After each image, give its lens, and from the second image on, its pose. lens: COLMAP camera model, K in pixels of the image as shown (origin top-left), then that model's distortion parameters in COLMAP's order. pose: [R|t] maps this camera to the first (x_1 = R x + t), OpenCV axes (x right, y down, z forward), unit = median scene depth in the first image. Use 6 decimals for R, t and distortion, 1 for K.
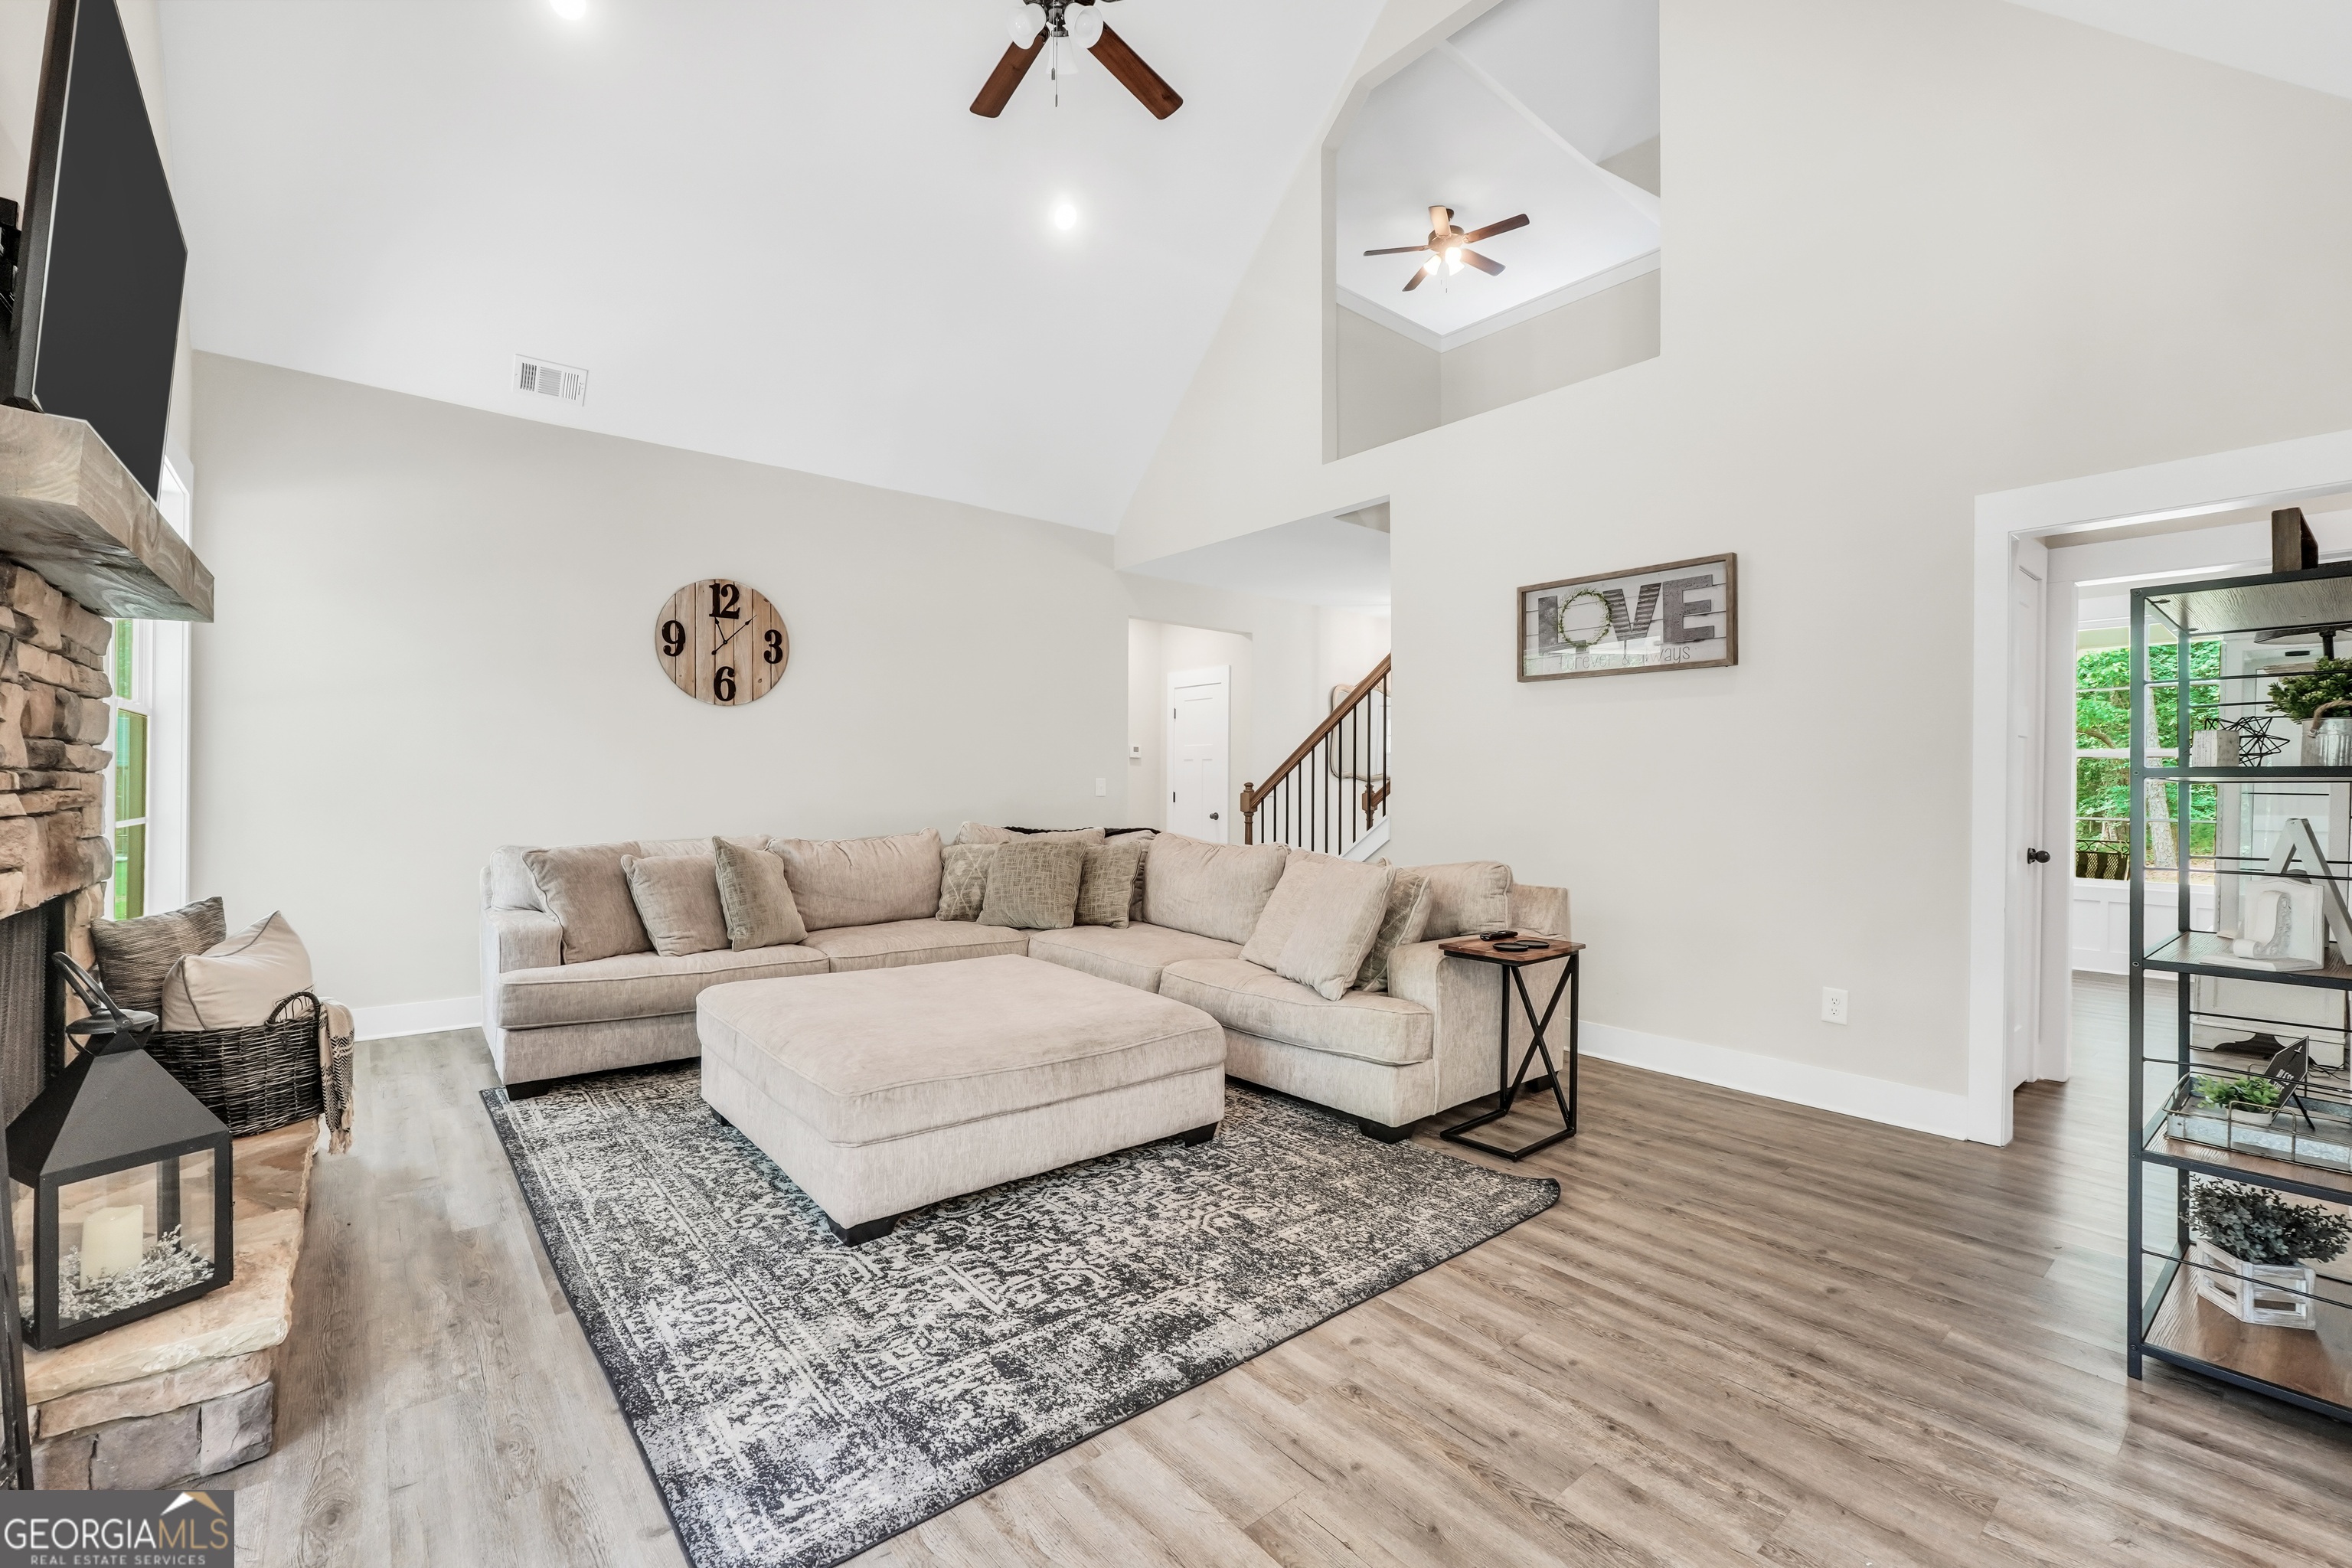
lens RADIAL K [[987.8, 0, 1167.3], [0, 987.8, 786.6], [0, 0, 1]] dist [-0.020417, 0.009890]
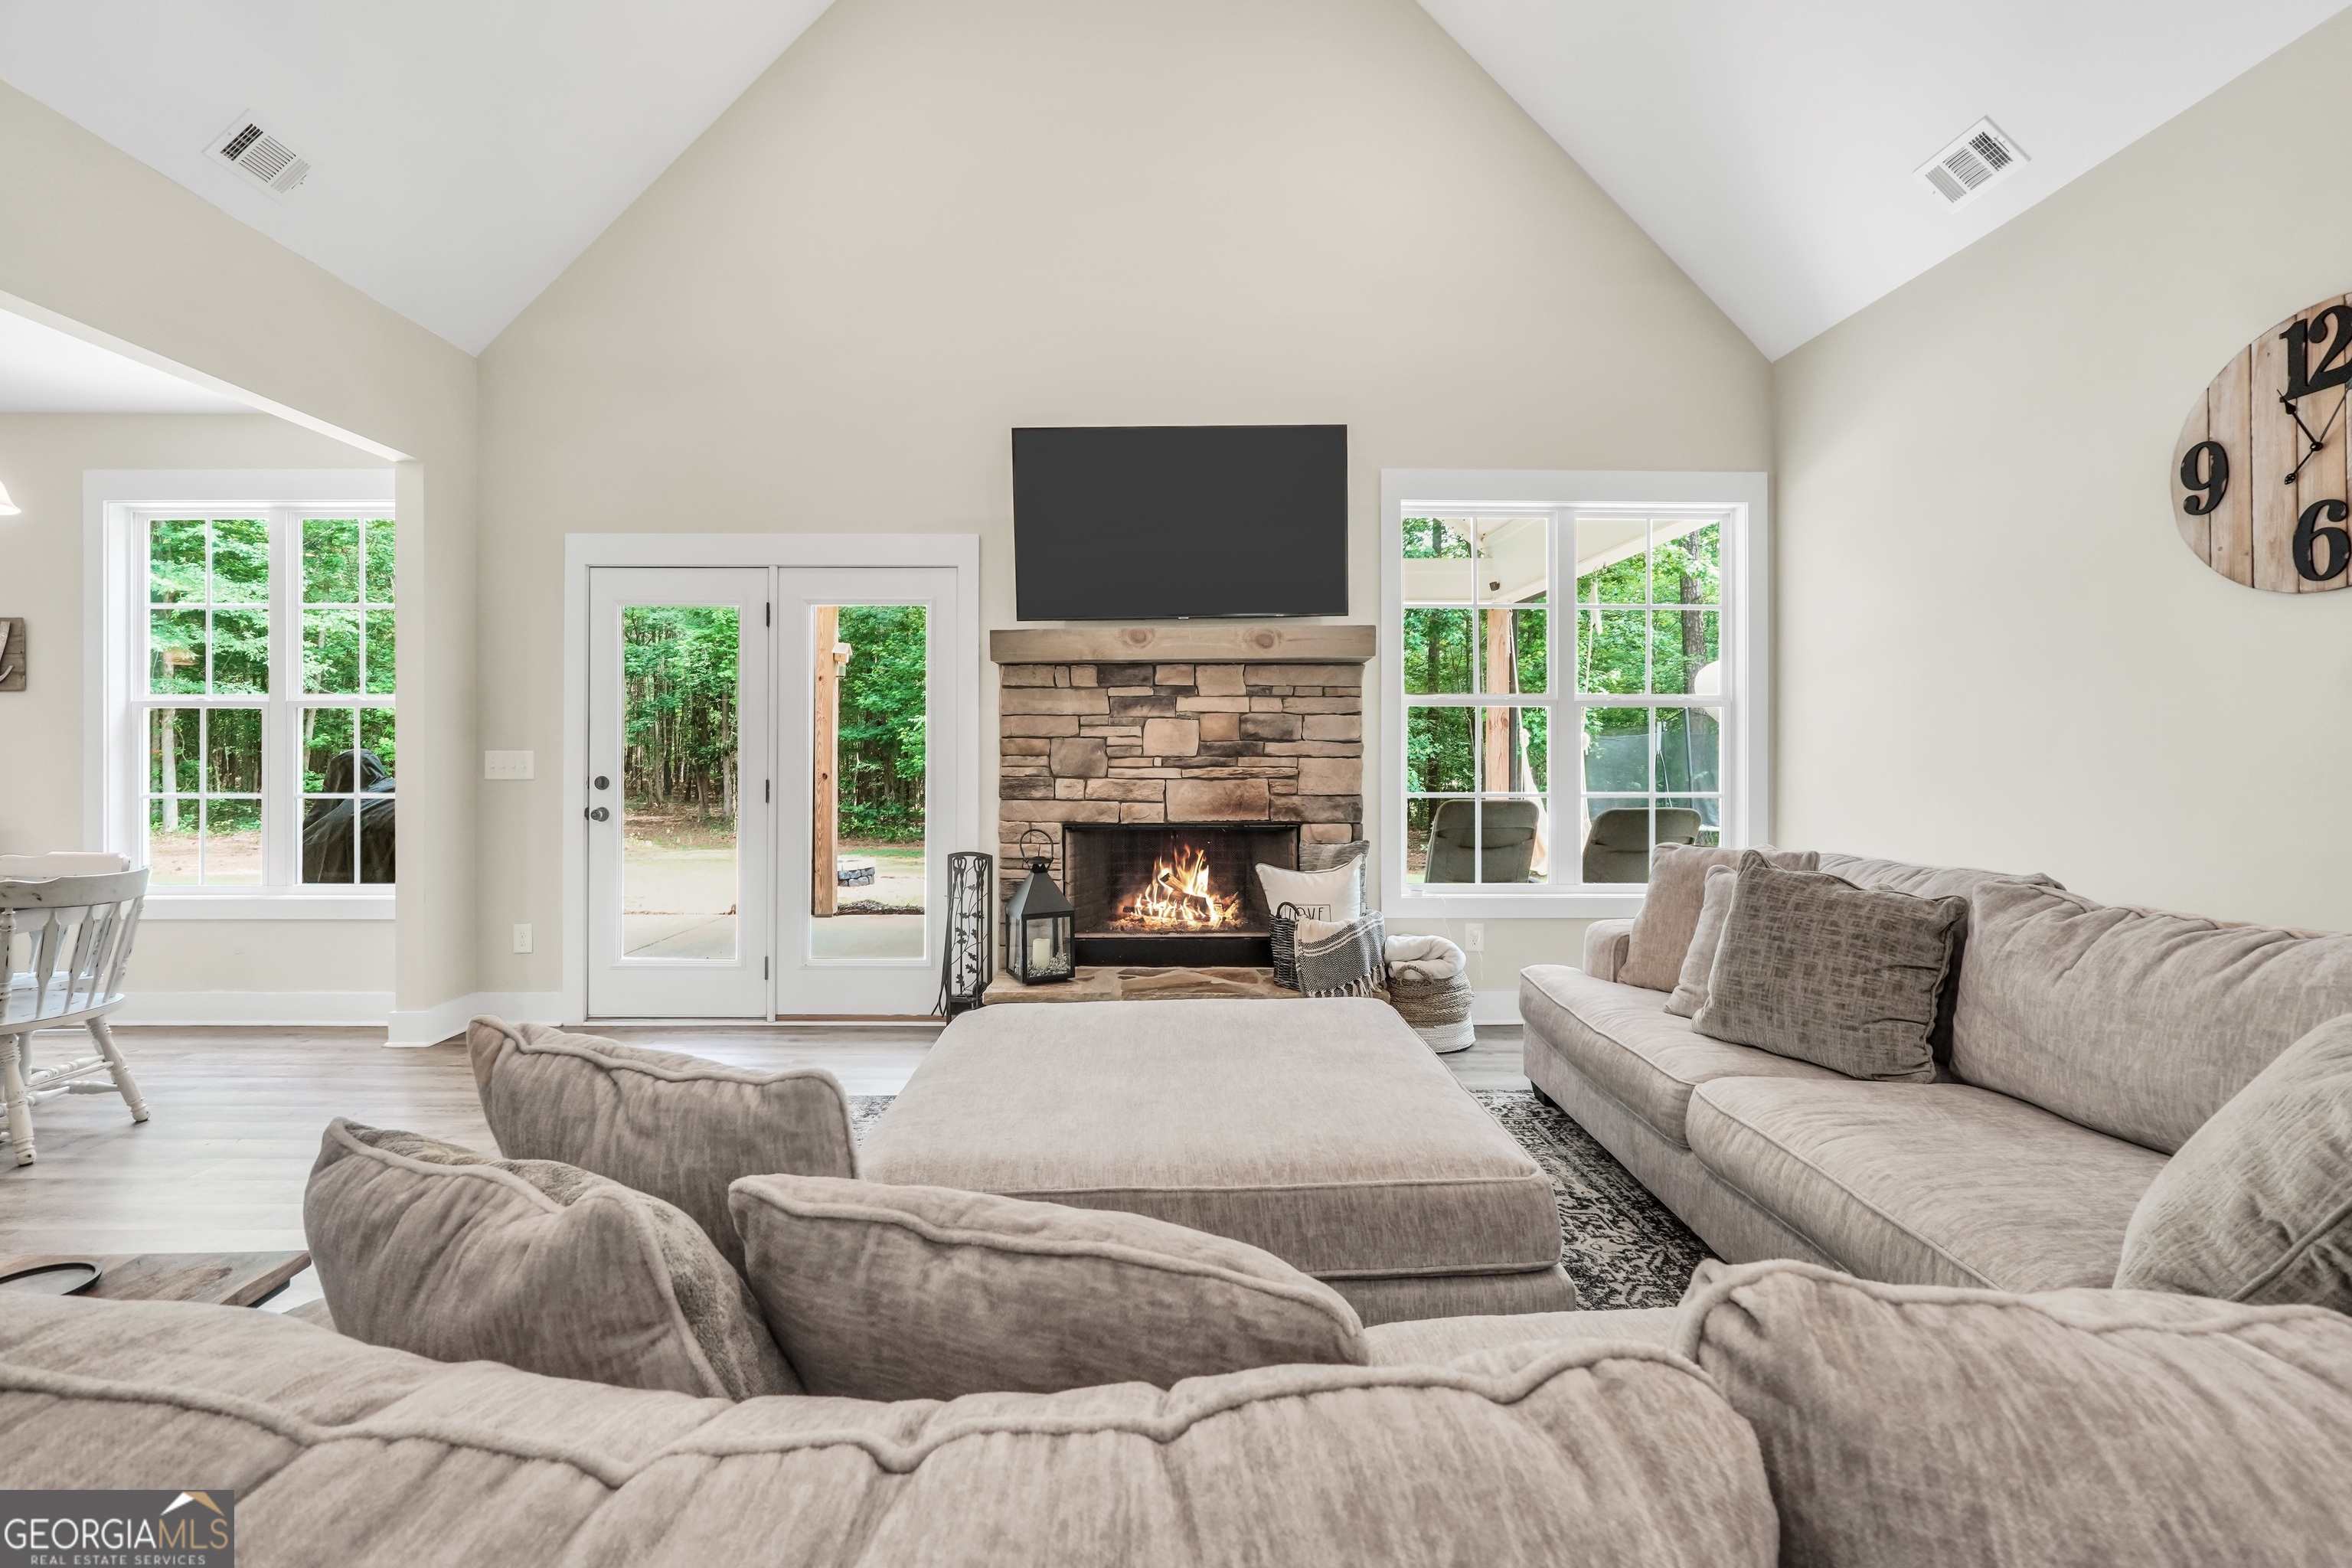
lens RADIAL K [[1001.7, 0, 1156.0], [0, 1001.7, 765.0], [0, 0, 1]] dist [-0.019654, 0.006802]
pose [[-0.626248, 0.000722, -0.779624, 0.366289], [-0.005947, 0.999966, 0.005703, -0.007510], [0.779601, 0.008207, -0.626222, 1.479512]]
